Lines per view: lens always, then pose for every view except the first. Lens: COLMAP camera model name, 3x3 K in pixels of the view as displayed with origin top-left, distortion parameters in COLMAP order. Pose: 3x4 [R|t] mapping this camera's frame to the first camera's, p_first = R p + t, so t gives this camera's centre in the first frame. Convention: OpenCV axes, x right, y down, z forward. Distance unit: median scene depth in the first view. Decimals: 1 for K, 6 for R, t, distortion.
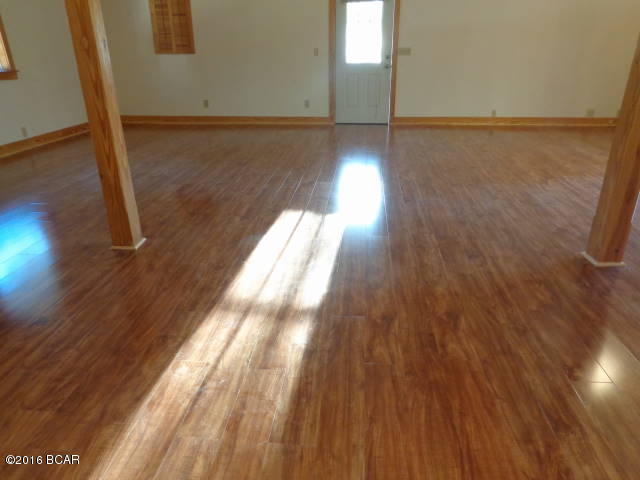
lens RADIAL K [[455.3, 0, 320.3], [0, 455.3, 241.6], [0, 0, 1]] dist [0.006342, 0.011483]
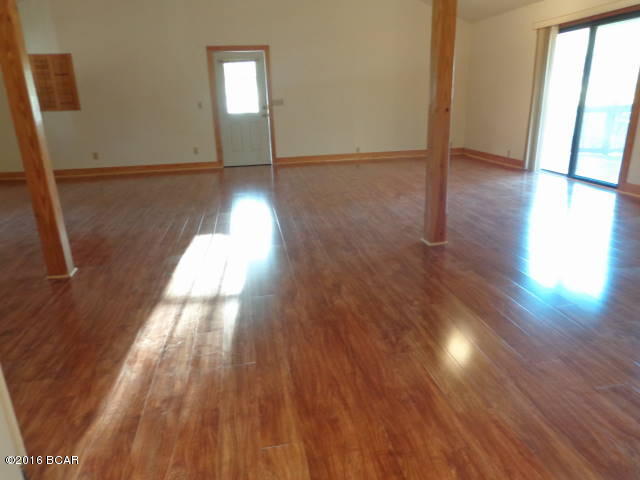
lens RADIAL K [[455.3, 0, 320.3], [0, 455.3, 240.4], [0, 0, 1]] dist [0.006342, 0.011483]
pose [[0.965959, -0.101359, 0.238012, -0.059806], [0.124079, 0.988840, -0.082465, 0.100254], [-0.226997, 0.109190, 0.967755, -0.275414]]
